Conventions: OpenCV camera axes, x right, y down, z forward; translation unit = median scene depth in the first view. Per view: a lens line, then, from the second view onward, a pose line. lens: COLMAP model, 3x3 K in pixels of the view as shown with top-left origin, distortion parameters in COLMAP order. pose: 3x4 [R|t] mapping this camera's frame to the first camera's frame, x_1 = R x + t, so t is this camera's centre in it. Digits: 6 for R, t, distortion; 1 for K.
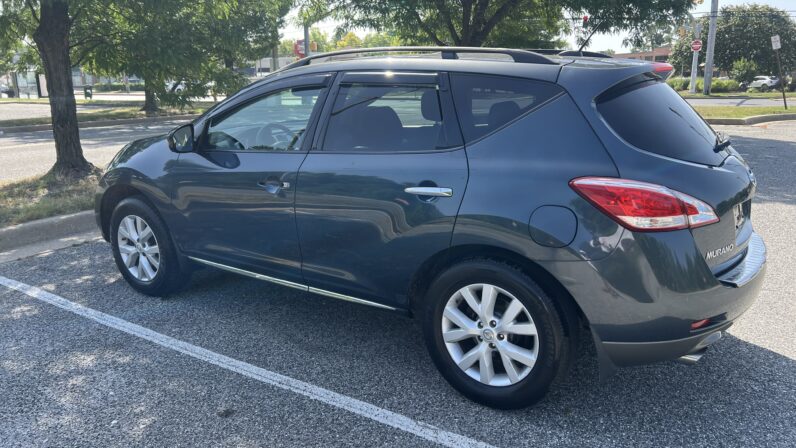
lens RADIAL K [[600.1, 0, 403.0], [0, 600.1, 222.8], [0, 0, 1]] dist [0.005659, -0.024432]
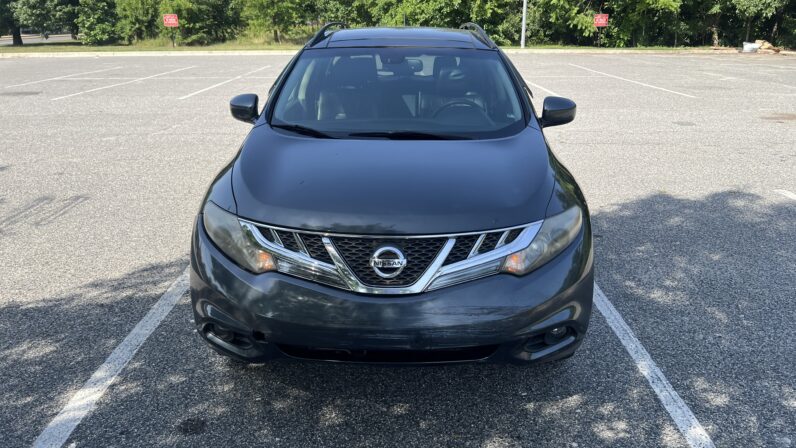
lens RADIAL K [[600.1, 0, 406.3], [0, 600.1, 227.7], [0, 0, 1]] dist [0.005659, -0.024432]
pose [[-0.553137, -0.262139, 0.790774, -1.109920], [0.209378, 0.874995, 0.436515, -0.480744], [-0.806350, 0.407023, -0.429106, 1.783499]]
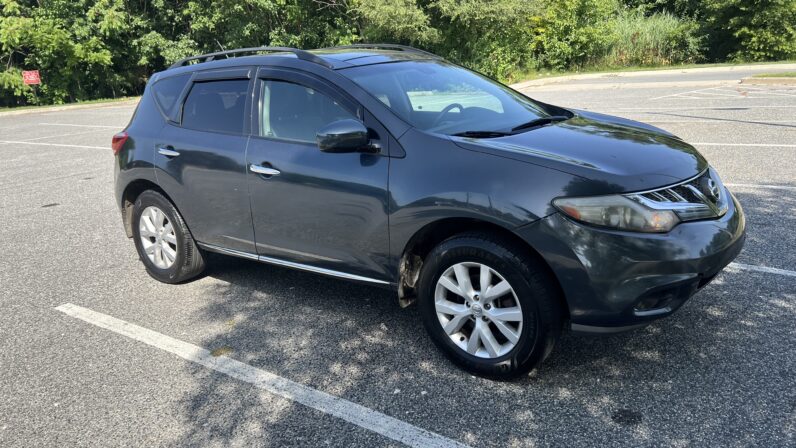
lens RADIAL K [[600.1, 0, 404.2], [0, 600.1, 228.9], [0, 0, 1]] dist [0.005659, -0.024432]
pose [[-0.997100, 0.054638, 0.052982, -0.180036], [0.073825, 0.863562, 0.498809, -0.581870], [-0.018499, 0.501274, -0.865091, 2.323092]]
